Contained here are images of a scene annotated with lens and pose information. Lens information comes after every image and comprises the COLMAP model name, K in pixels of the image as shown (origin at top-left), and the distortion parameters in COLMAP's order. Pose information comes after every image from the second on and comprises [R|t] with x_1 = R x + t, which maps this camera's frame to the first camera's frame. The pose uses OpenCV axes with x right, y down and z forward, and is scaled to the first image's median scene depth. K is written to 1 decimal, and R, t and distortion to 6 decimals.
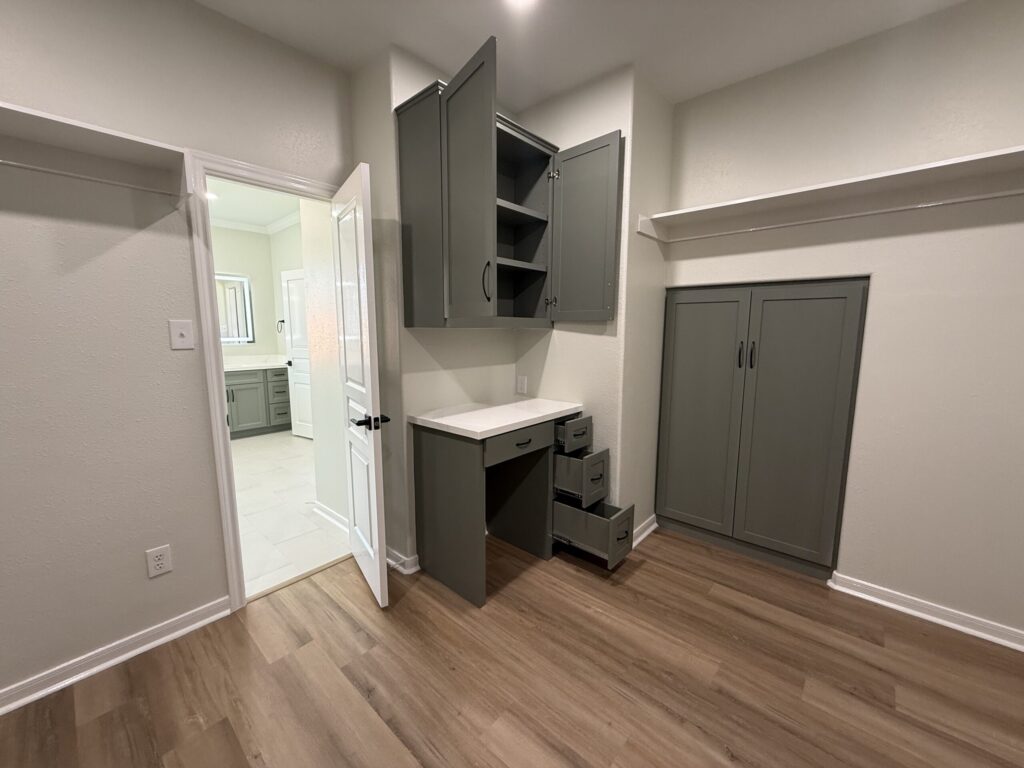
lens RADIAL K [[409.0, 0, 509.5], [0, 409.0, 383.5], [0, 0, 1]] dist [-0.001280, 0.000218]
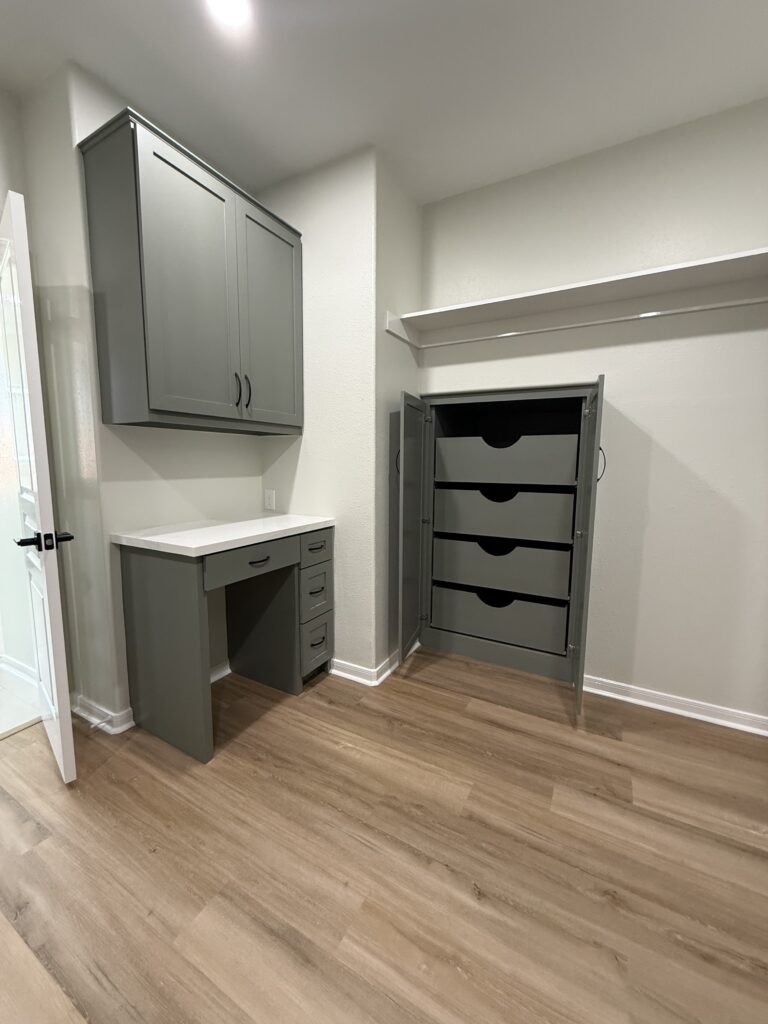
lens RADIAL K [[409.0, 0, 385.4], [0, 409.0, 508.1], [0, 0, 1]] dist [-0.001280, 0.000218]
pose [[0.974688, -0.018865, 0.222771, 0.115461], [0.022477, 0.999654, -0.013689, 0.058682], [-0.222436, 0.018350, 0.974775, 0.116113]]
